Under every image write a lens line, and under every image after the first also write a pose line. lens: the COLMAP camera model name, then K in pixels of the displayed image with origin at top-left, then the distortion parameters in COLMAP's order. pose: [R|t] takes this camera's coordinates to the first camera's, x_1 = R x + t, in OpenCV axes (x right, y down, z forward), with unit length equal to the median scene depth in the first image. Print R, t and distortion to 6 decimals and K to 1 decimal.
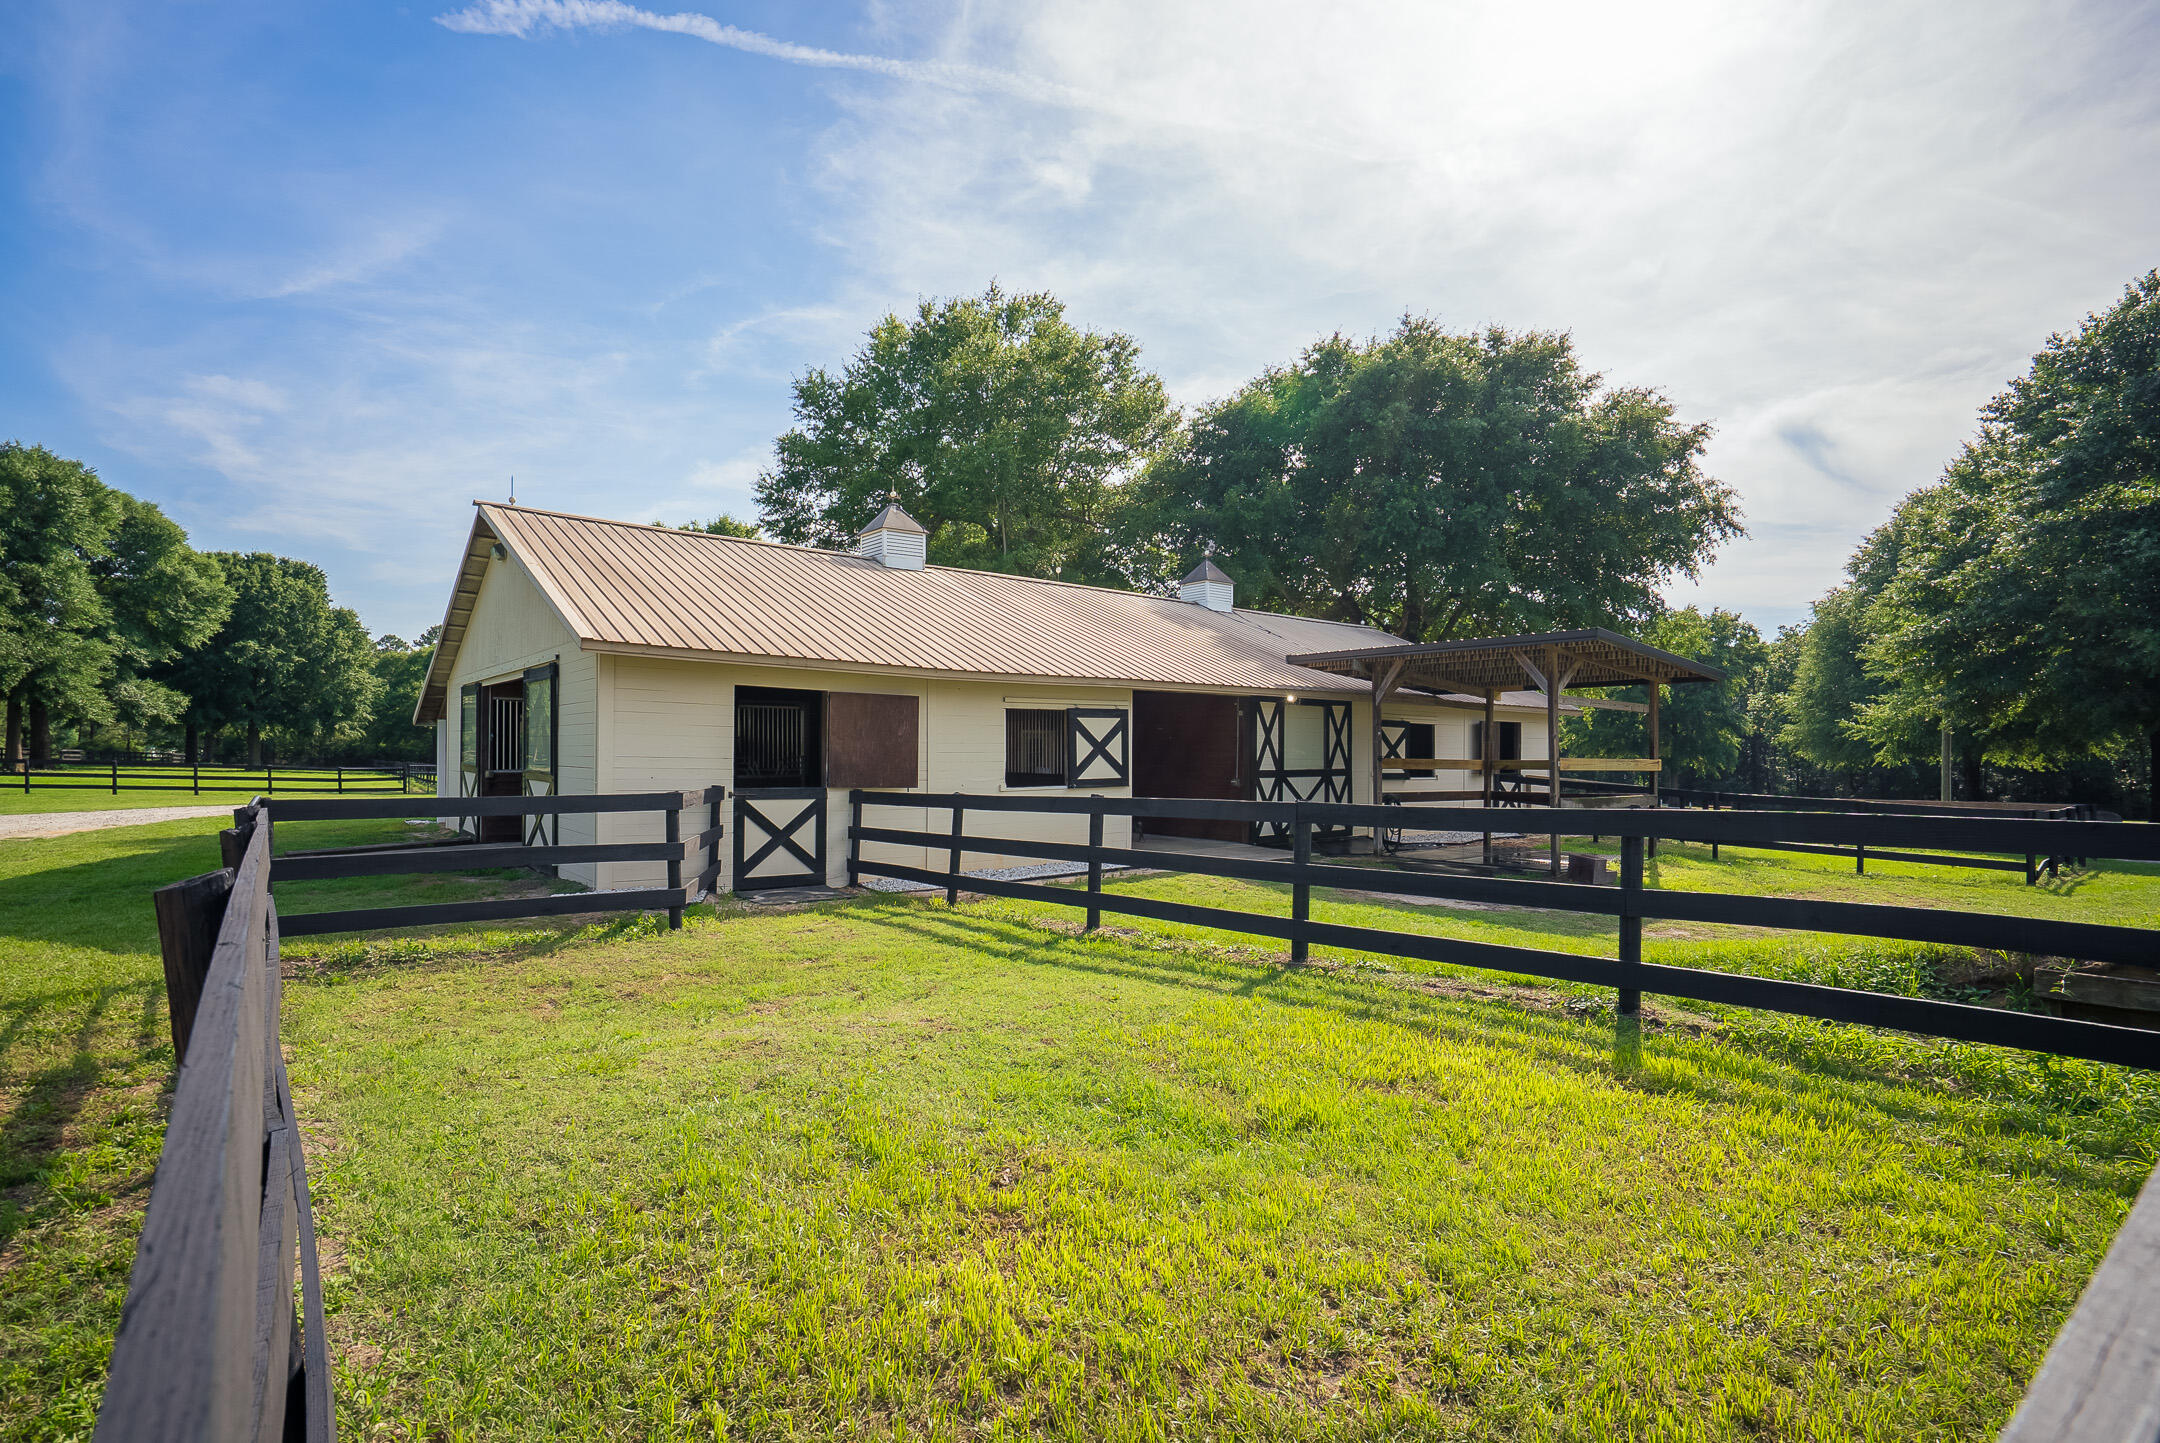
lens RADIAL K [[1023.7, 0, 1080.0], [0, 1023.7, 721.5], [0, 0, 1]] dist [-0.064070, 0.020567]
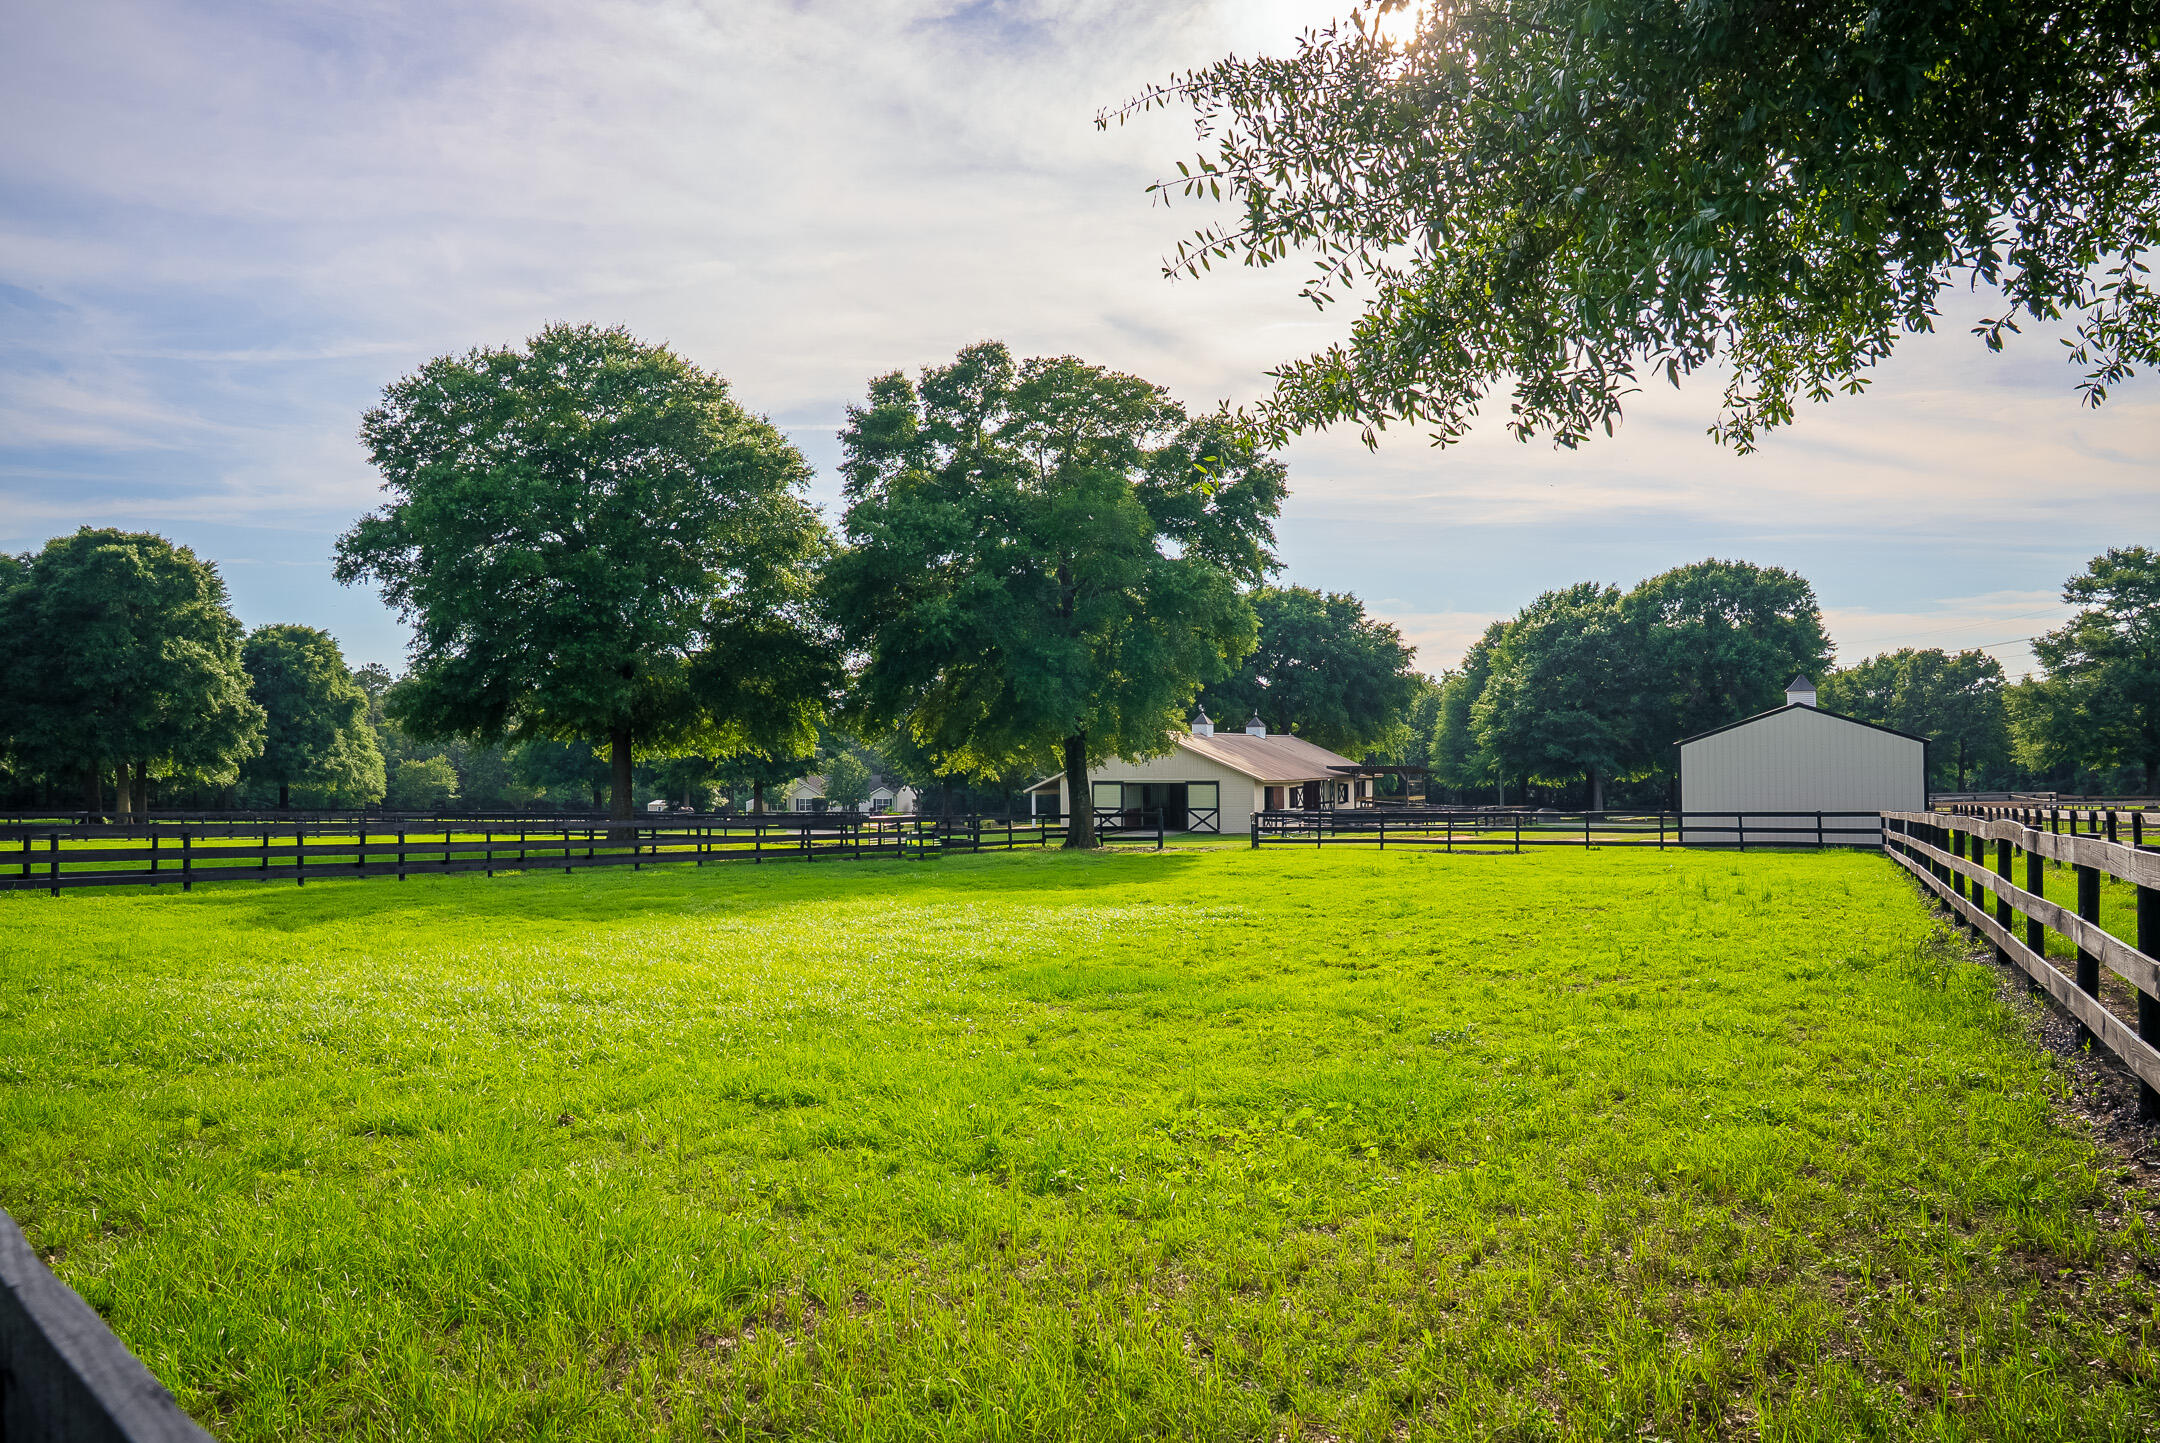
lens RADIAL K [[1470.6, 0, 1080.0], [0, 1470.6, 721.5], [0, 0, 1]] dist [-0.124064, 0.088519]
pose [[0.913052, -0.008104, 0.407763, -2.037928], [0.009867, 0.999949, -0.002222, -0.171284], [-0.407724, 0.006052, 0.913085, -2.470228]]
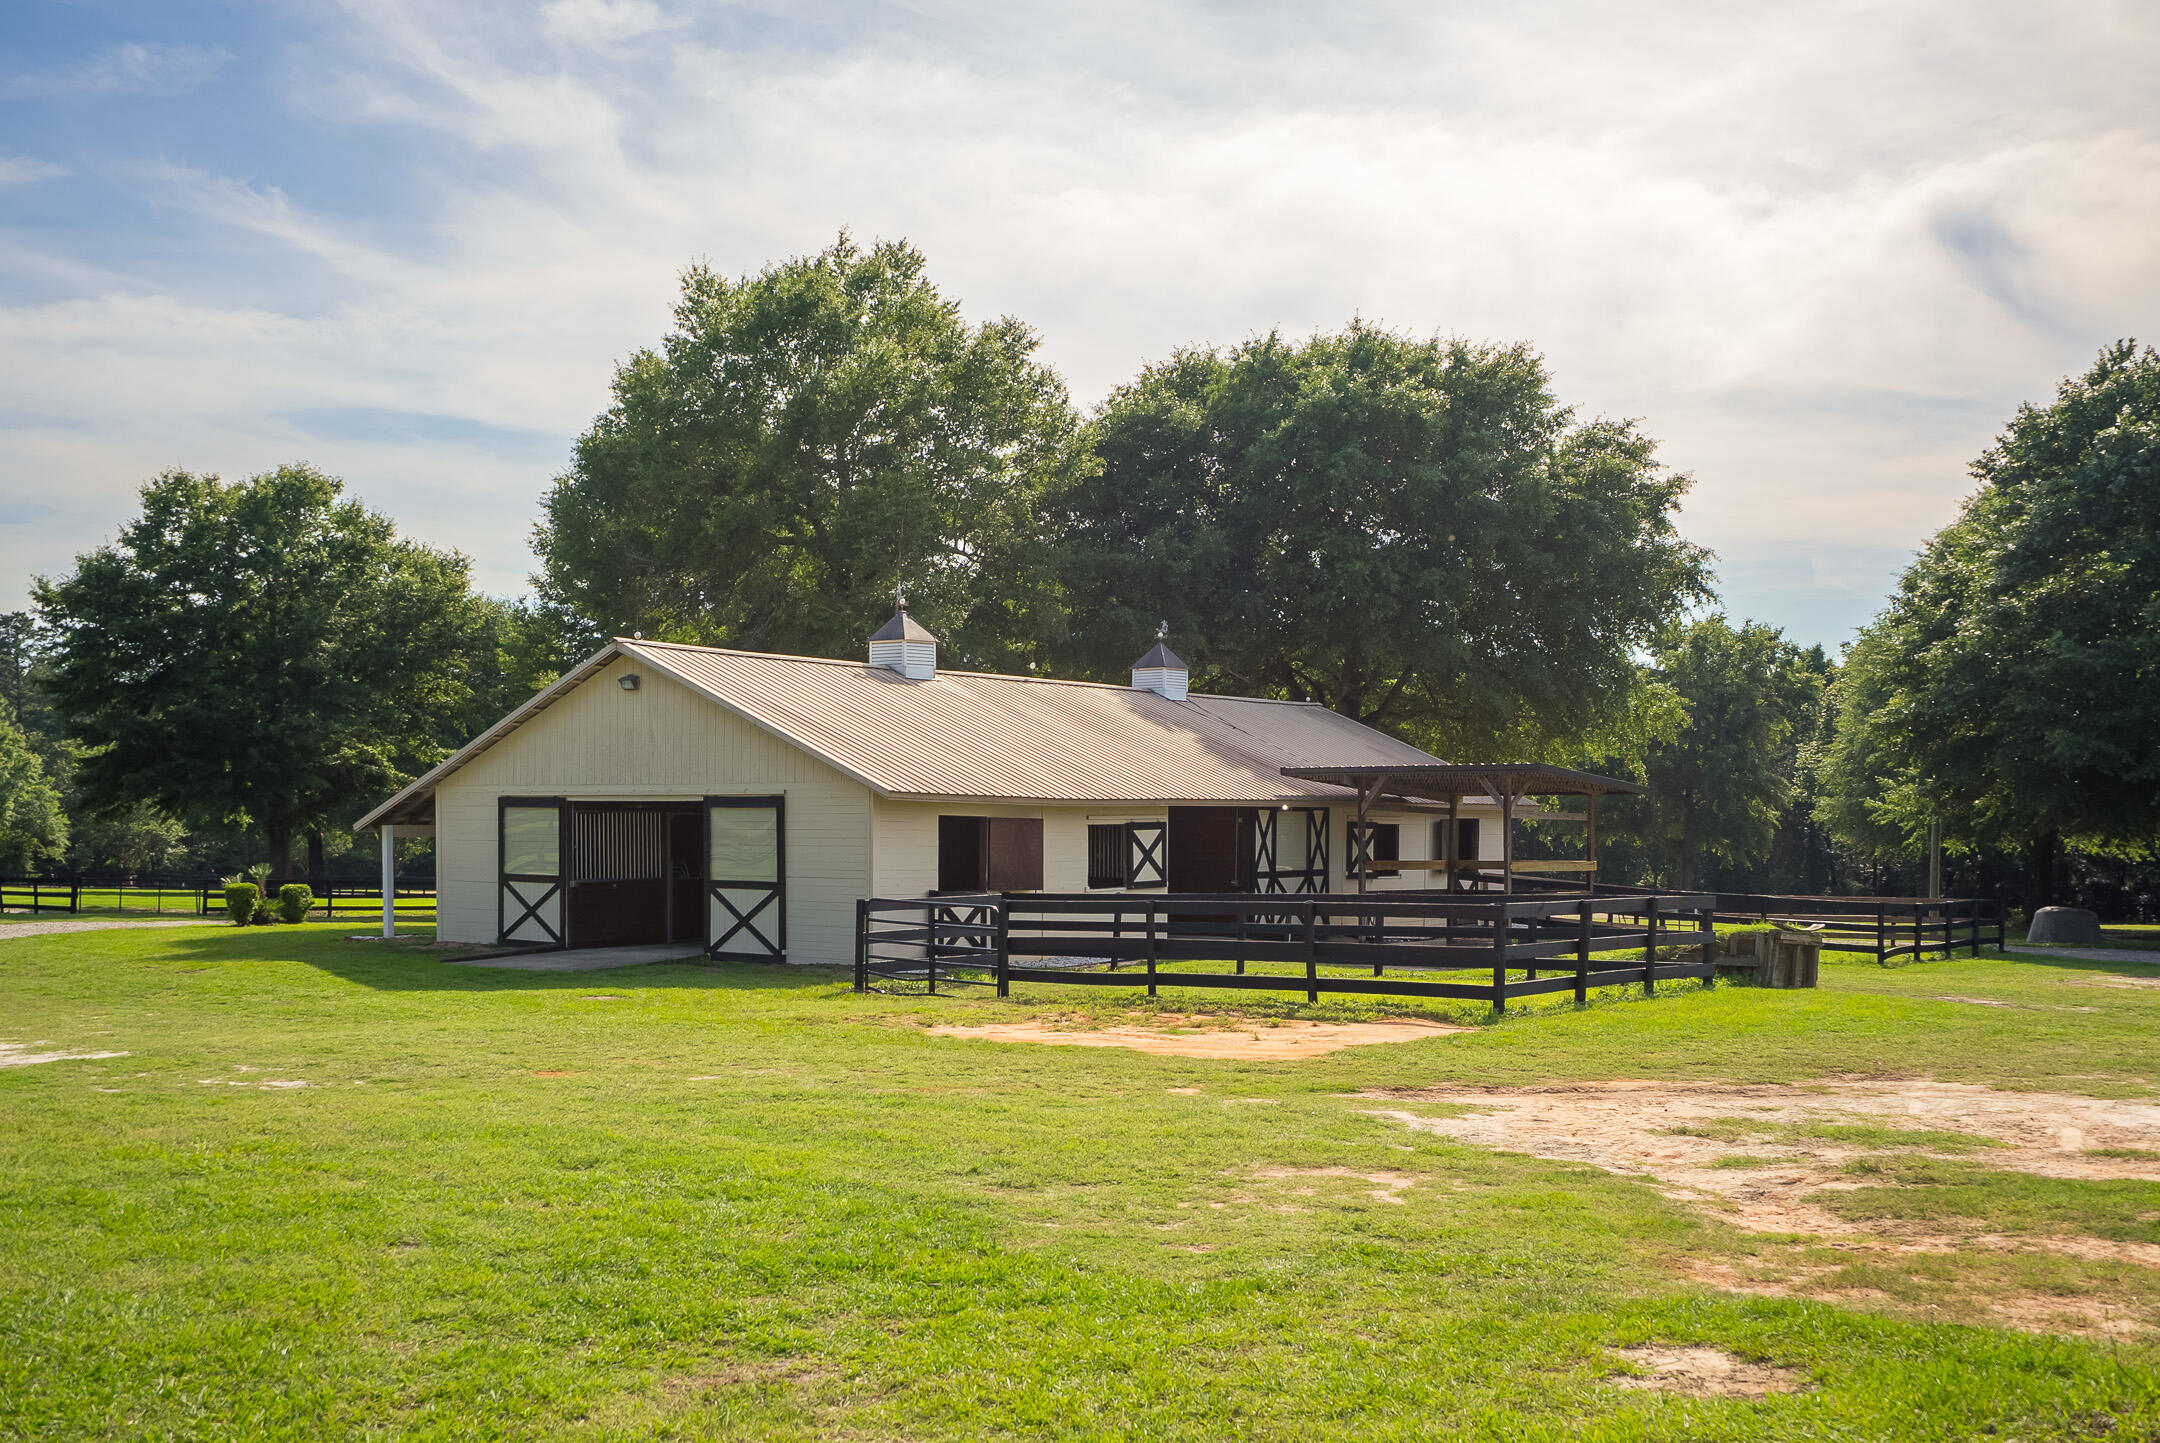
lens RADIAL K [[2101.3, 0, 1077.9], [0, 2101.3, 894.3], [0, 0, 1]] dist [-0.017487, 0.193815]
pose [[0.973761, -0.012452, 0.227233, -0.454420], [-0.002254, 0.997925, 0.064343, -0.063359], [-0.227563, -0.063167, 0.971712, -1.002238]]
